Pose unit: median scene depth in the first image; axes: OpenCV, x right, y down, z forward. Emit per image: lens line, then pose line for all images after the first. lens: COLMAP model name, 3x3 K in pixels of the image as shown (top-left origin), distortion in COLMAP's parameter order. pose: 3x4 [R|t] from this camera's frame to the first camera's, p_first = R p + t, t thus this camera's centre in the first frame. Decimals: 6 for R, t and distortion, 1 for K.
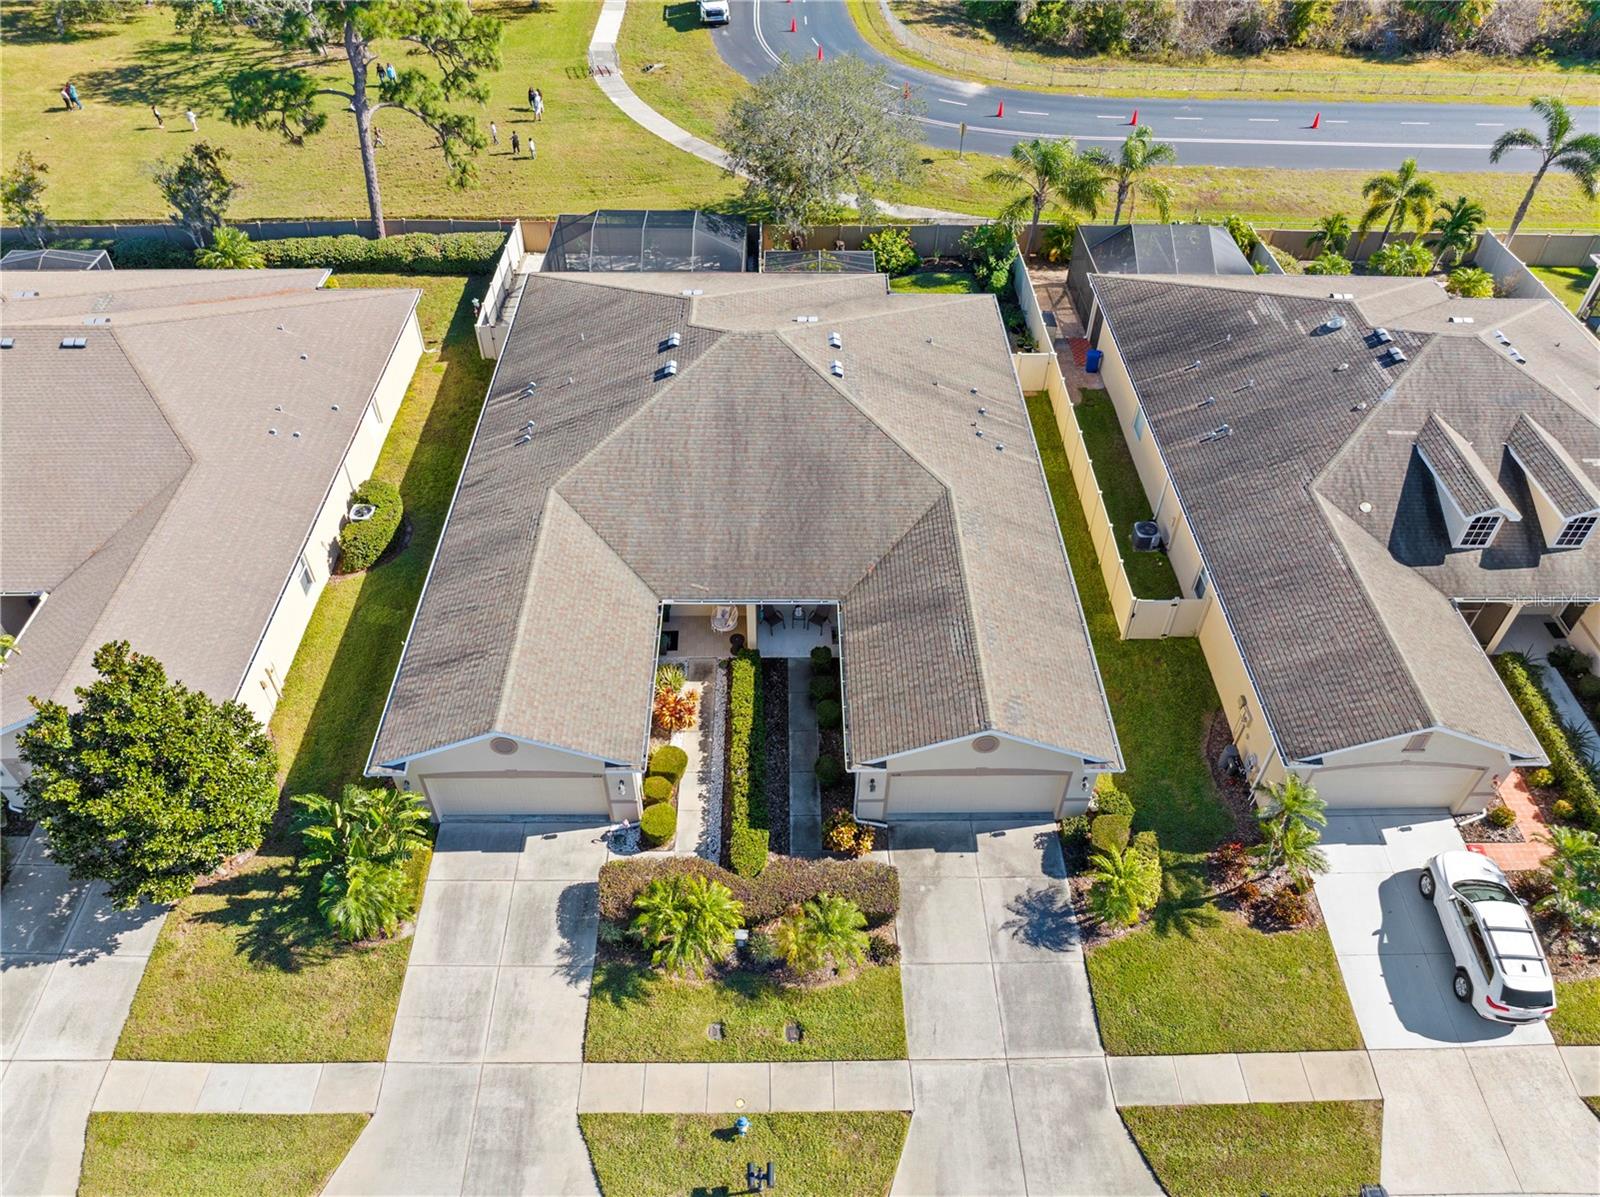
lens RADIAL K [[1129.5, 0, 800.1], [0, 1129.5, 583.5], [0, 0, 1]] dist [-0.042103, 0.008427]
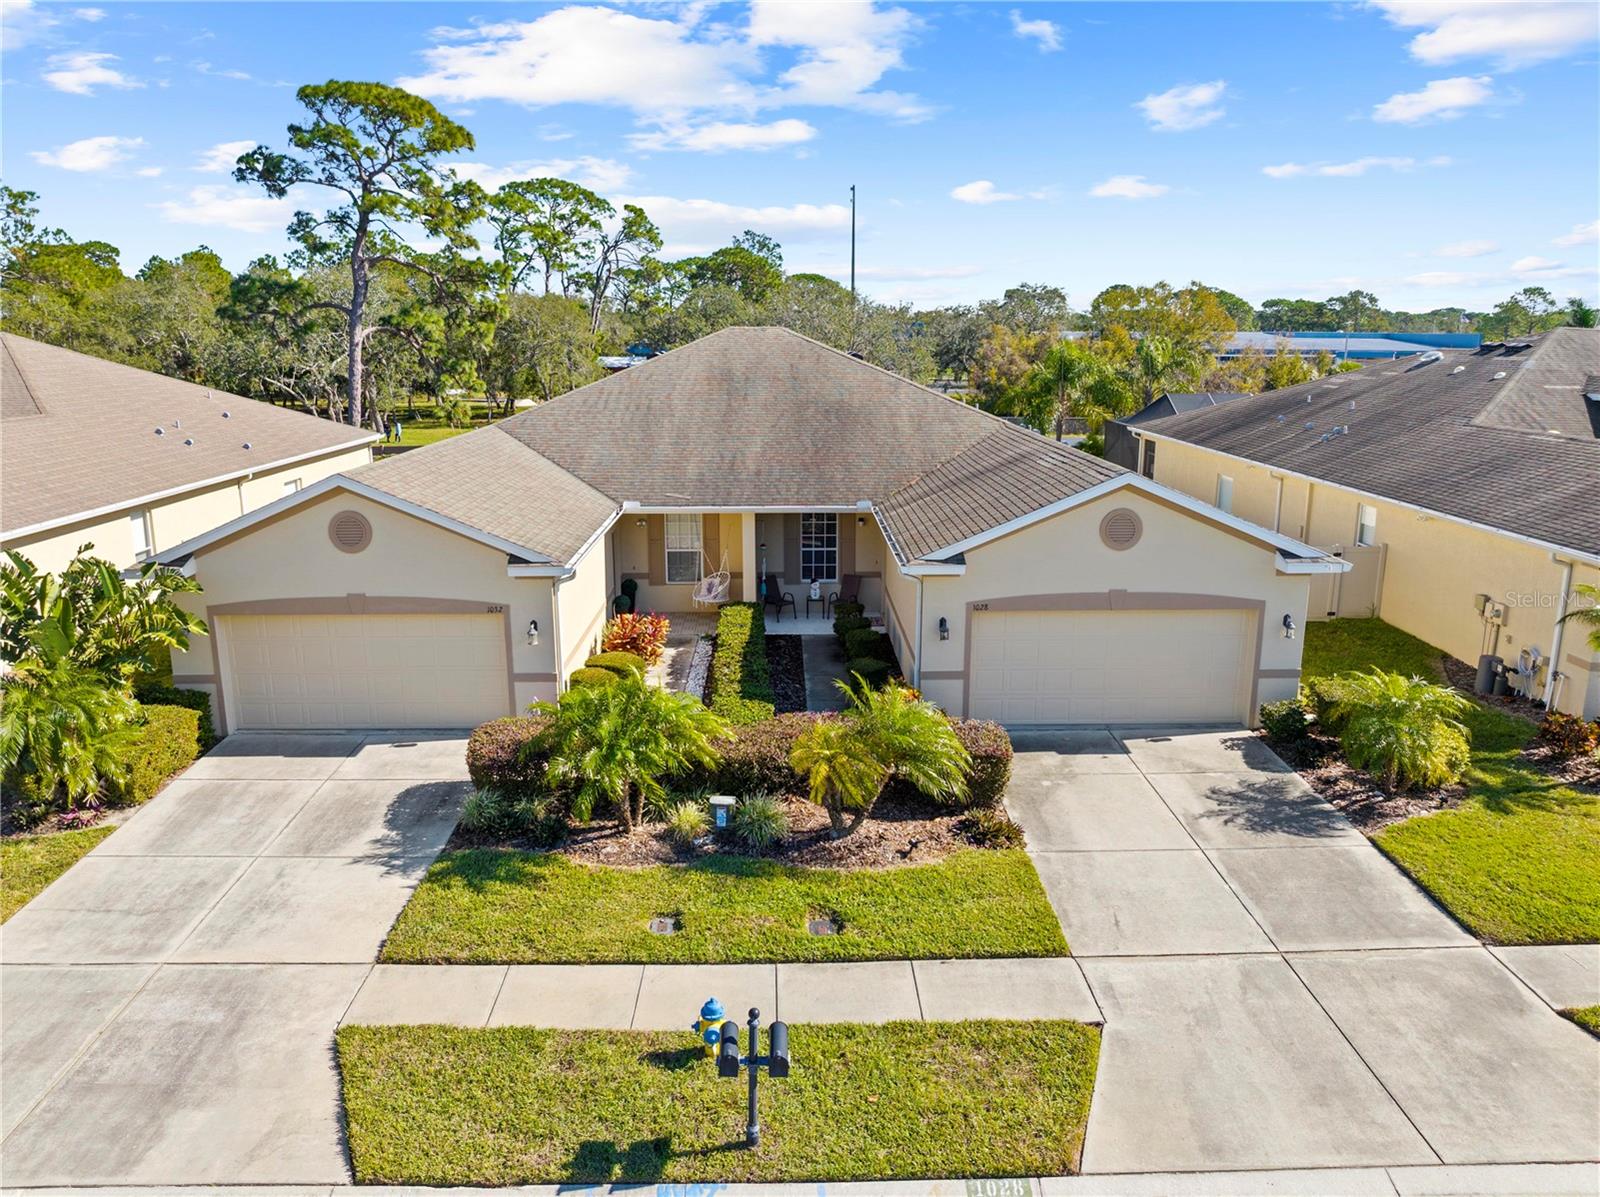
lens RADIAL K [[1134.7, 0, 800.0], [0, 1134.7, 598.5], [0, 0, 1]] dist [-0.063699, 0.041322]
pose [[0.999945, -0.010386, 0.001410, -0.014517], [0.009671, 0.862400, -0.506135, 0.472987], [0.004040, 0.506121, 0.862453, 0.461598]]
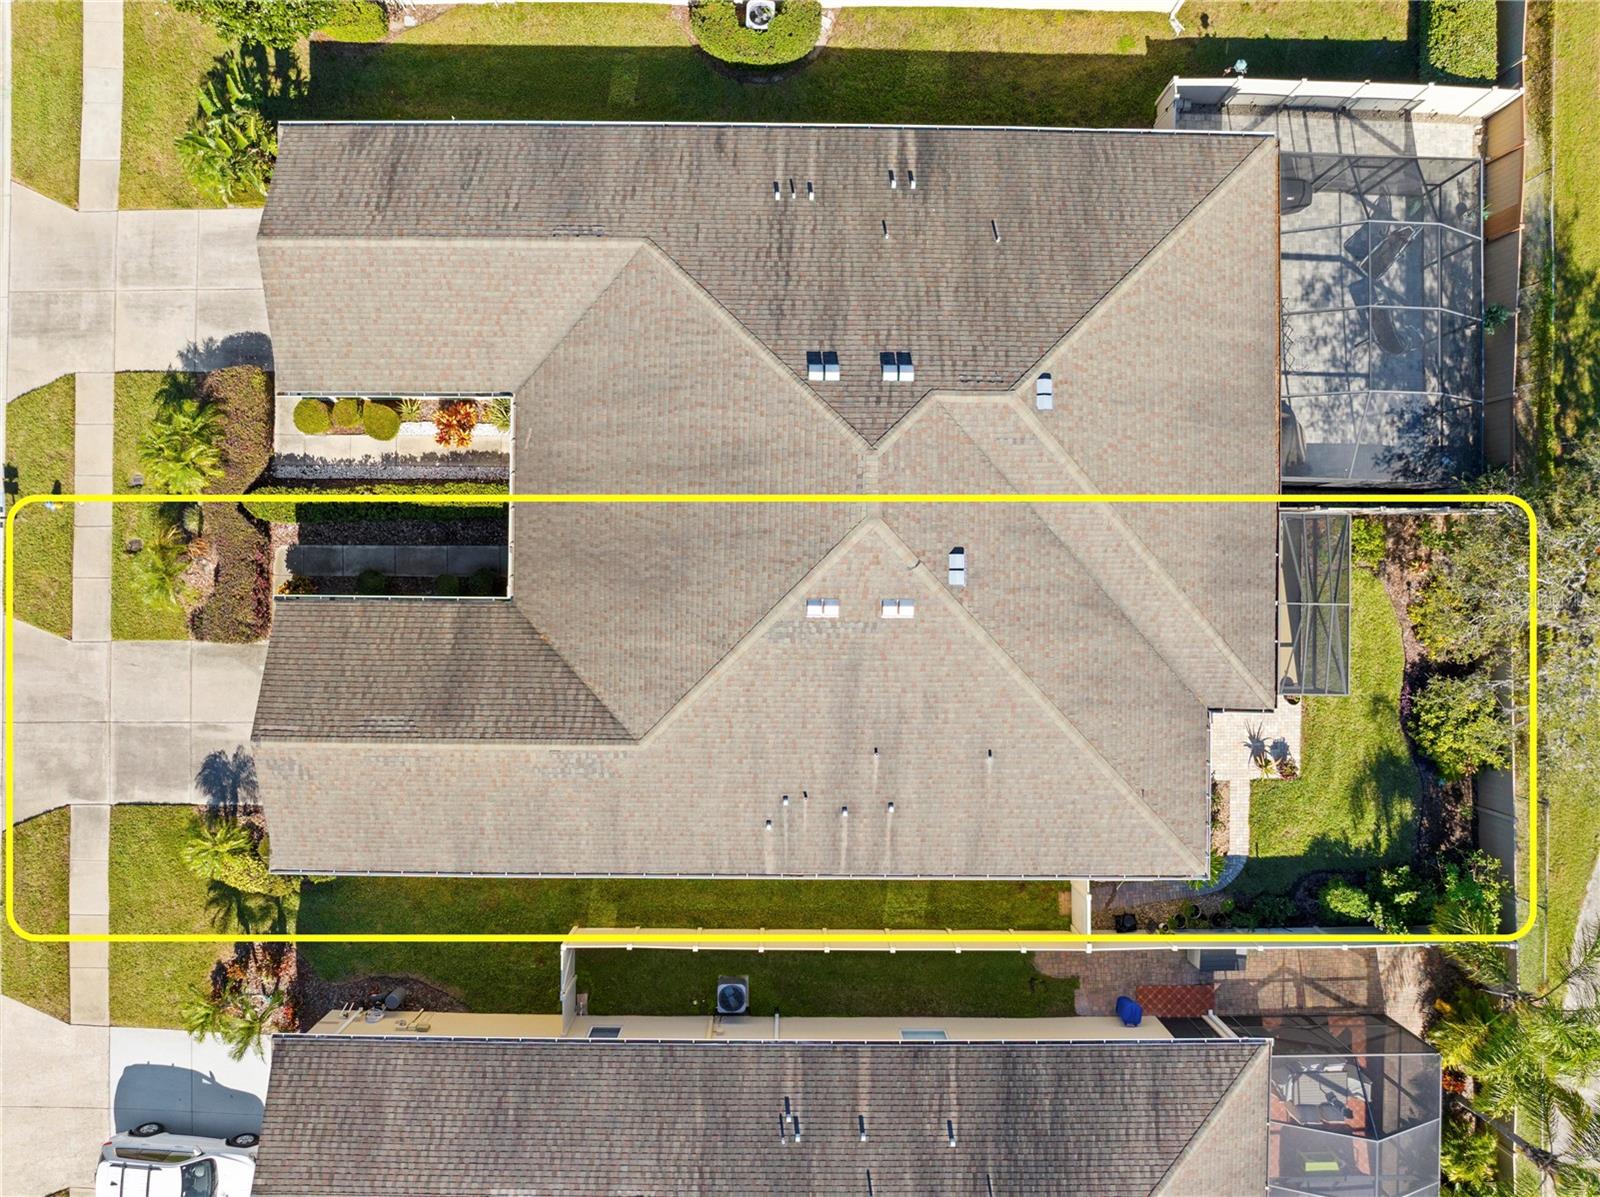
lens RADIAL K [[1134.7, 0, 800.0], [0, 1134.7, 598.5], [0, 0, 1]] dist [-0.063699, 0.041322]
pose [[-0.021631, 0.999690, -0.012347, 0.044428], [-0.699512, -0.006310, 0.714593, -0.846528], [0.714293, 0.024094, 0.699432, 0.612251]]
